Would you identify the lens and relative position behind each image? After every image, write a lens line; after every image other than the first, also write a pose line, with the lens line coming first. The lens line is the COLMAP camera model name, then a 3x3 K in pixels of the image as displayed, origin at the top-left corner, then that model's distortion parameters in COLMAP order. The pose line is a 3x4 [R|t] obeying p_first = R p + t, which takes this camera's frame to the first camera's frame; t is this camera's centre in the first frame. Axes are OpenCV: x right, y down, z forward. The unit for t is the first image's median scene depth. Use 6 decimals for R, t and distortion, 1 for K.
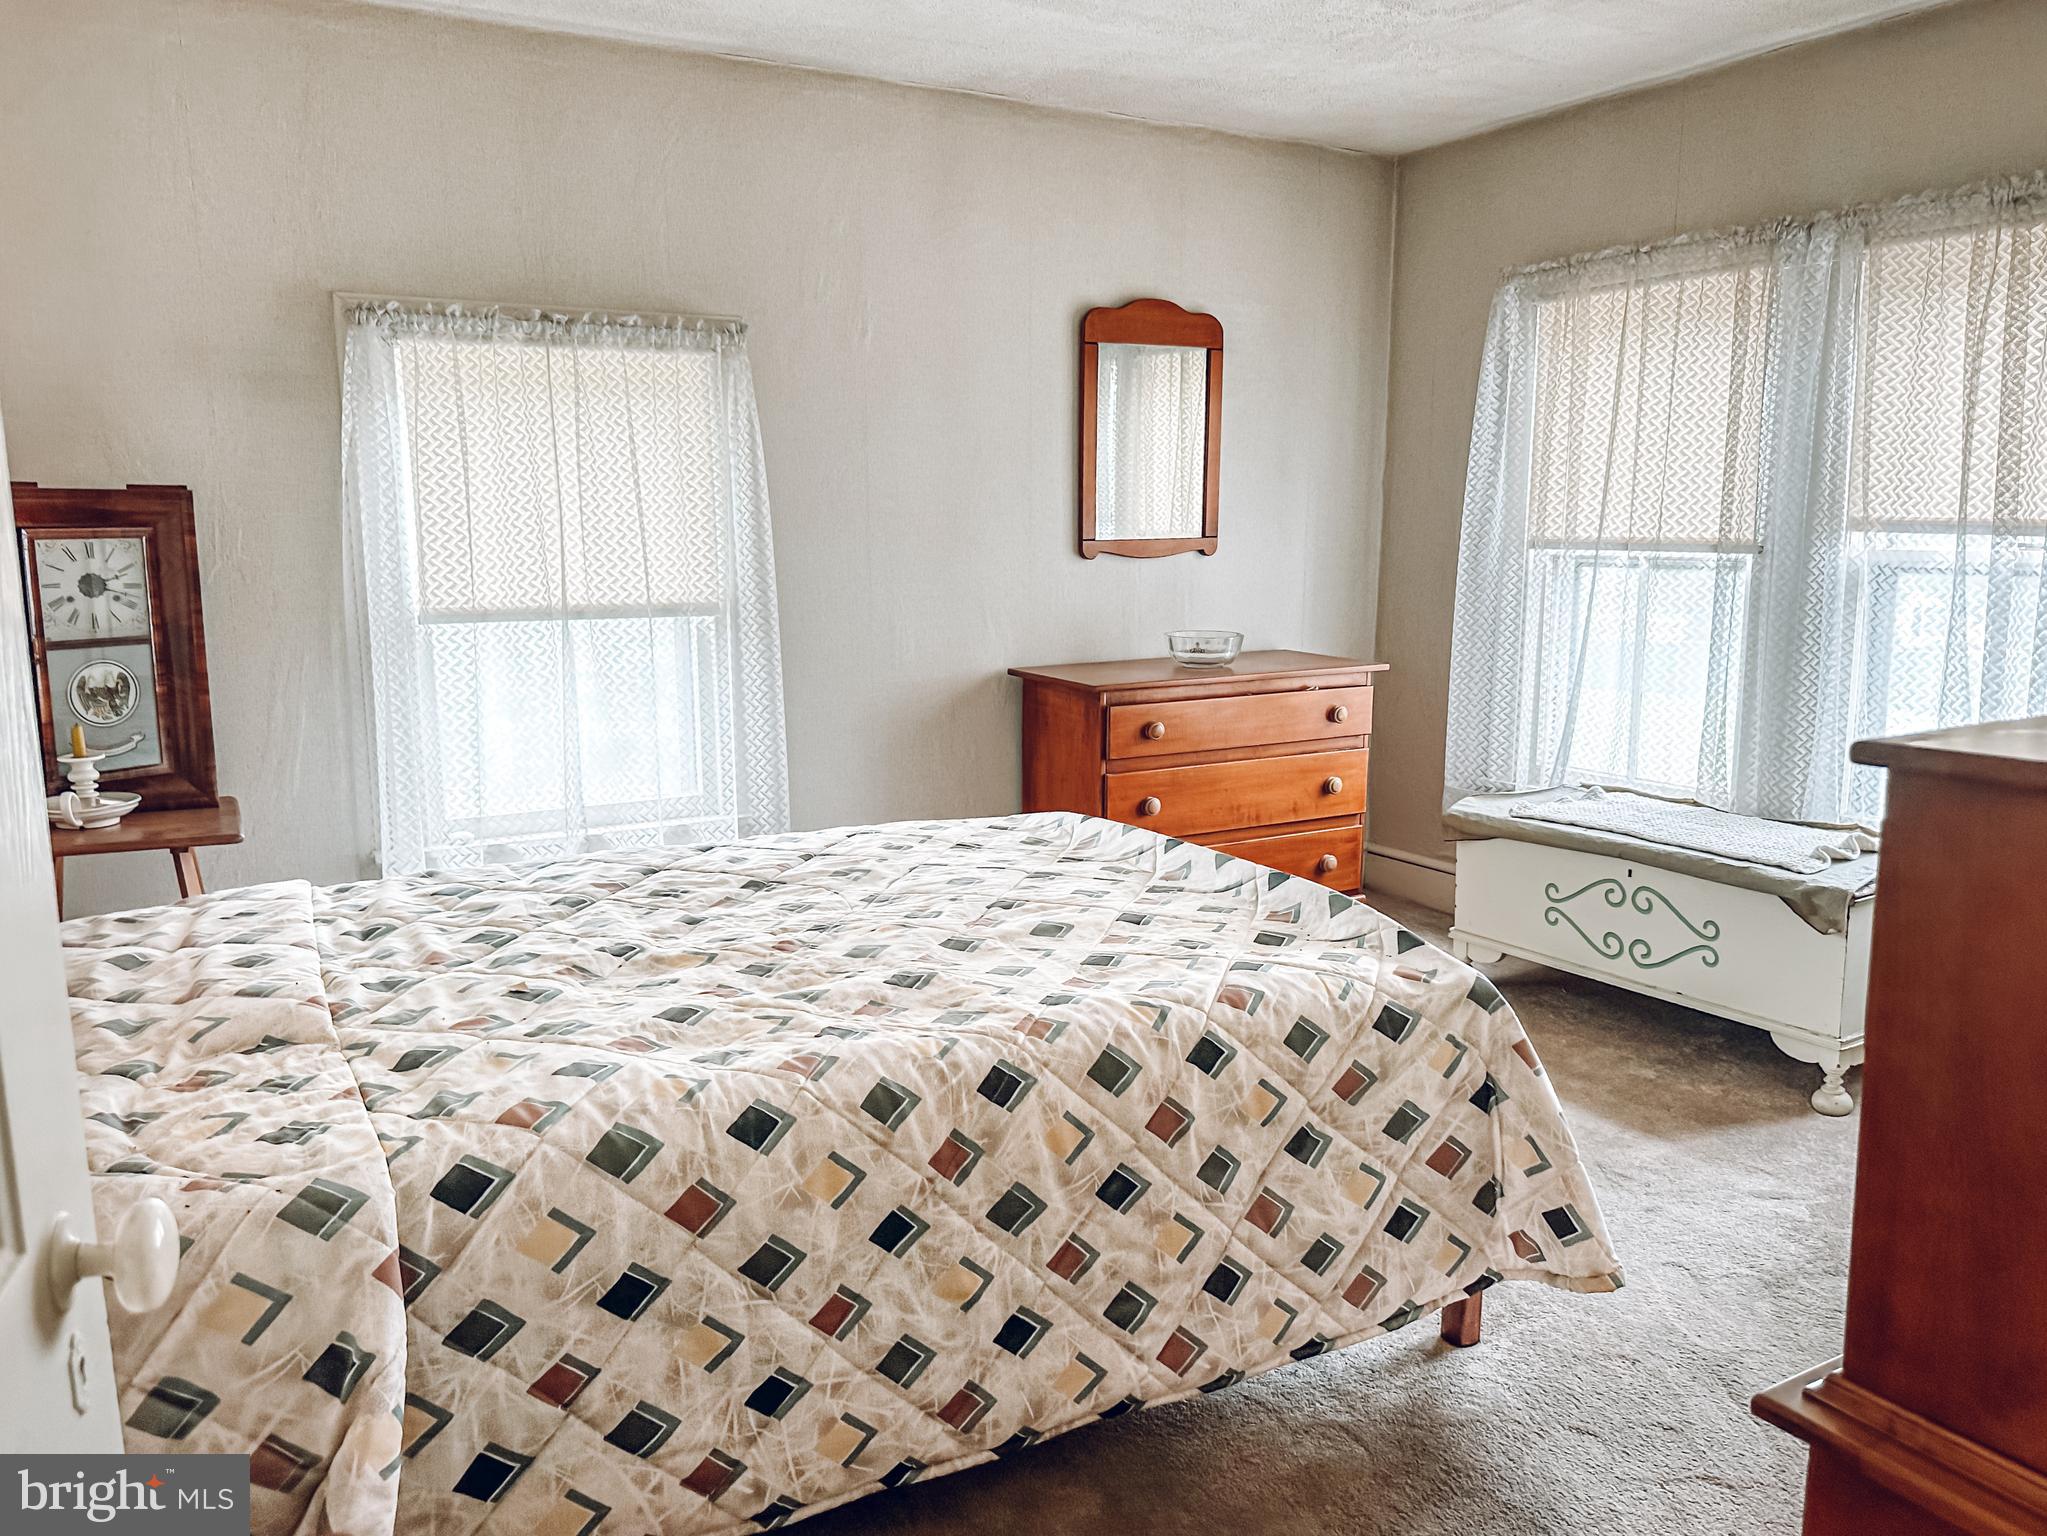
lens RADIAL K [[1492.7, 0, 1023.5], [0, 1492.7, 768.0], [0, 0, 1]] dist [0.141658, -0.270663]
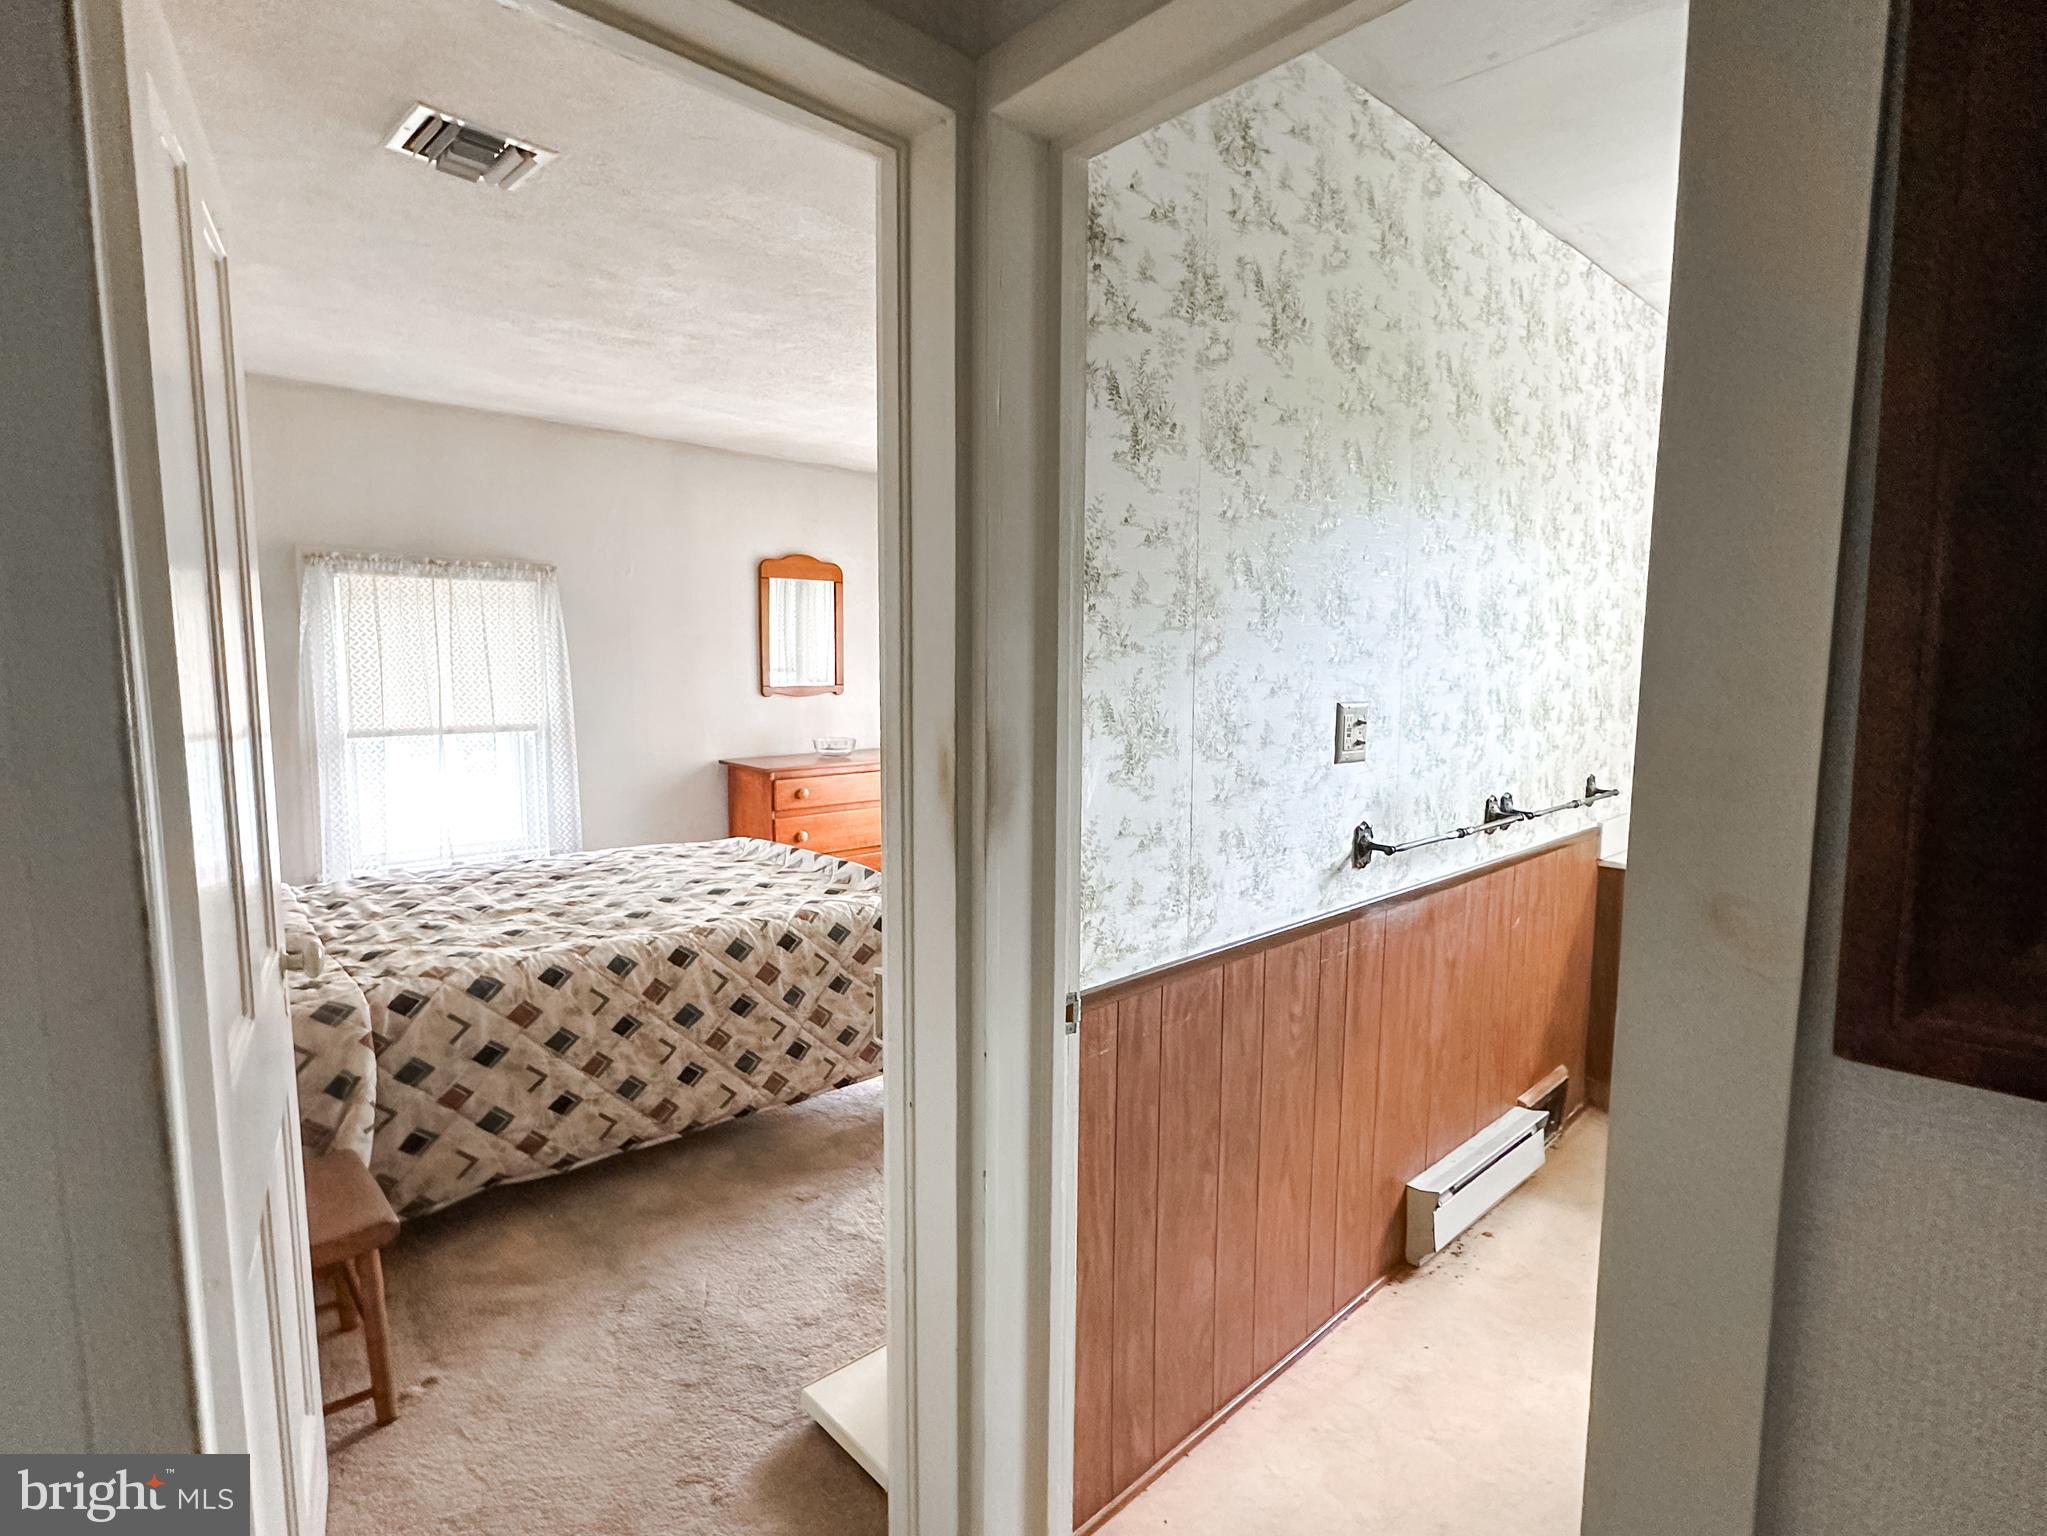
lens RADIAL K [[1029.1, 0, 1023.5], [0, 1029.1, 768.0], [0, 0, 1]] dist [-0.000763, -0.000112]
pose [[0.972328, -0.013648, 0.233222, 0.115239], [0.027519, 0.998033, -0.056326, 0.041016], [-0.231994, 0.061185, 0.970791, -0.497956]]
